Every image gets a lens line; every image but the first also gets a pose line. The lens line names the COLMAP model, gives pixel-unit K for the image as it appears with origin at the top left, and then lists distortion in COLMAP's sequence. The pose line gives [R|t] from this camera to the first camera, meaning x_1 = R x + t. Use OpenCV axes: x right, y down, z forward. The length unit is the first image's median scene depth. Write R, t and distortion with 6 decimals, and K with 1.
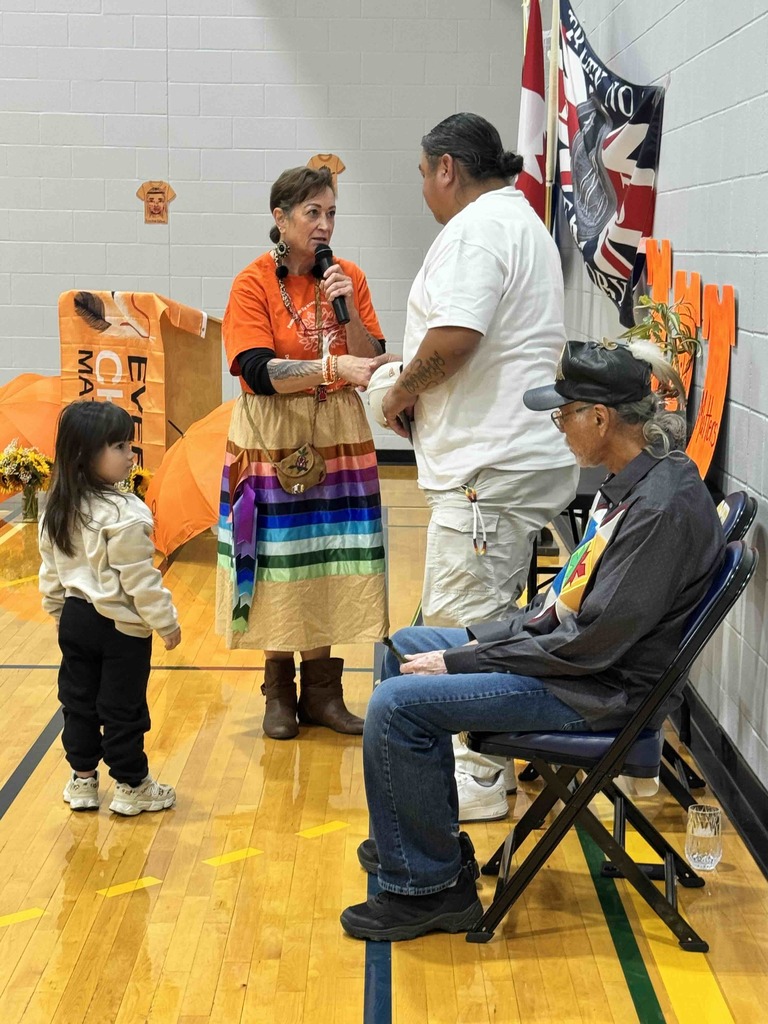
lens RADIAL K [[1979.0, 0, 384.0], [0, 1979.0, 512.0], [0, 0, 1]] dist [0.247567, 0.008007]
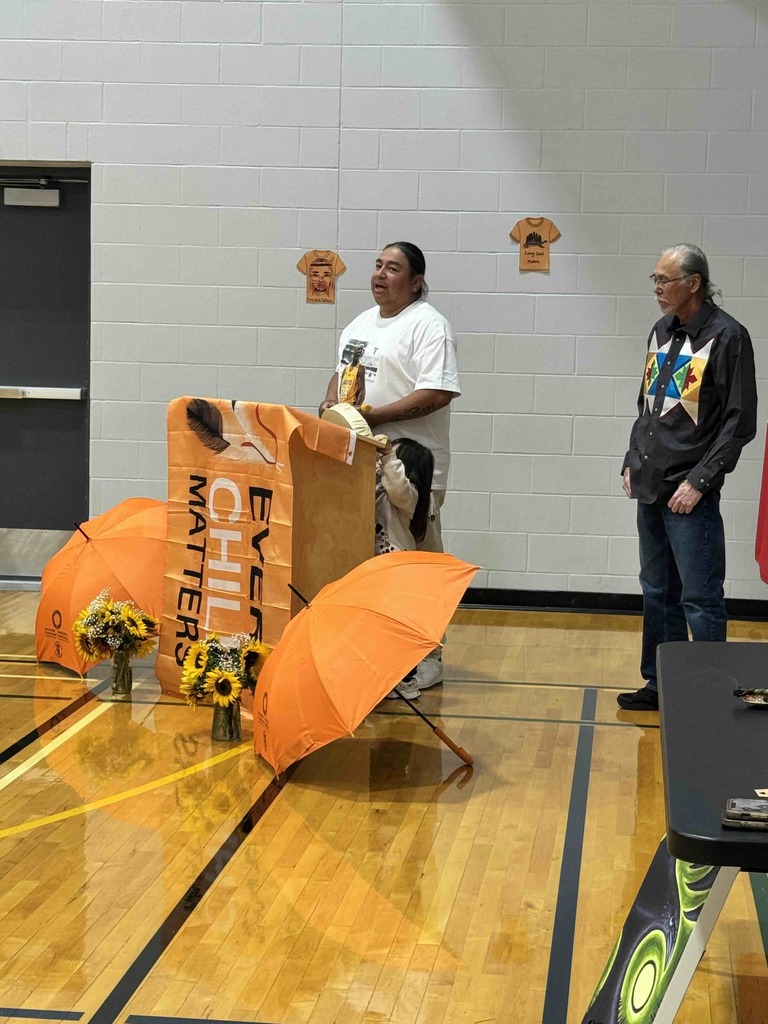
lens RADIAL K [[2111.0, 0, 384.0], [0, 2111.0, 512.0], [0, 0, 1]] dist [0.213202, -0.215571]
pose [[0.993057, 0.026559, -0.114598, 0.012731], [-0.030539, 0.998985, -0.033119, -0.043301], [0.113602, 0.036389, 0.992860, 0.213147]]
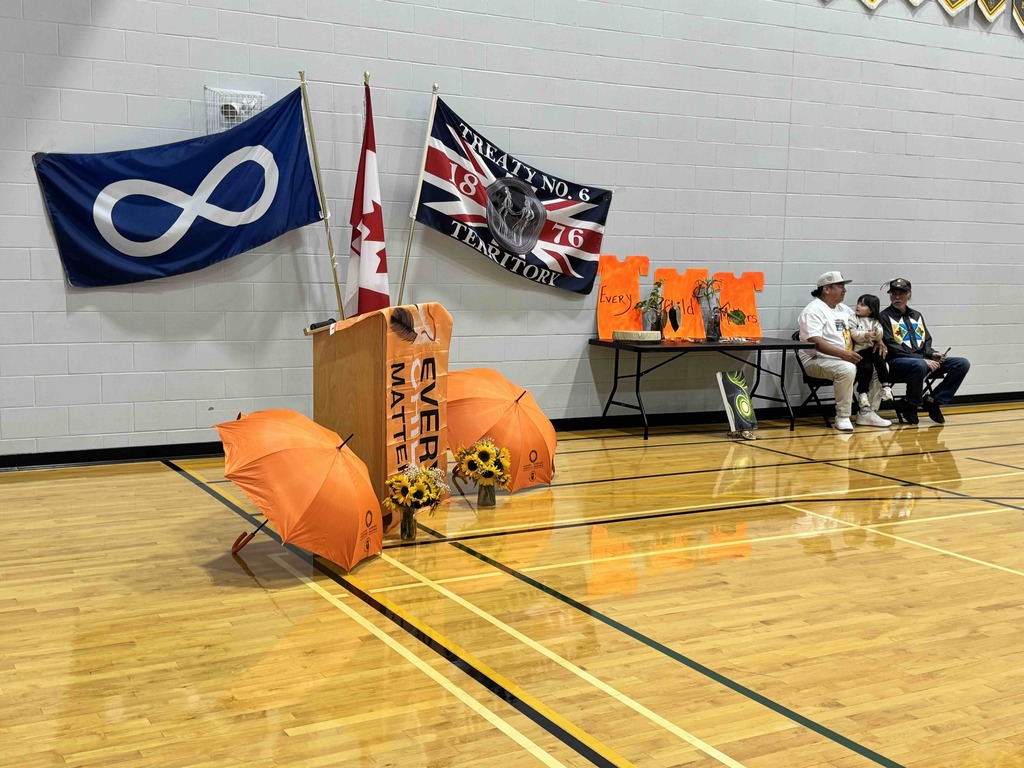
lens RADIAL K [[1207.9, 0, 512.0], [0, 1207.9, 384.0], [0, 0, 1]] dist [0.002064, 0.000130]
pose [[-0.487568, -0.120052, 0.864792, -0.730723], [0.090207, 0.978273, 0.186664, -0.184293], [-0.868412, 0.169022, -0.466145, 1.253646]]
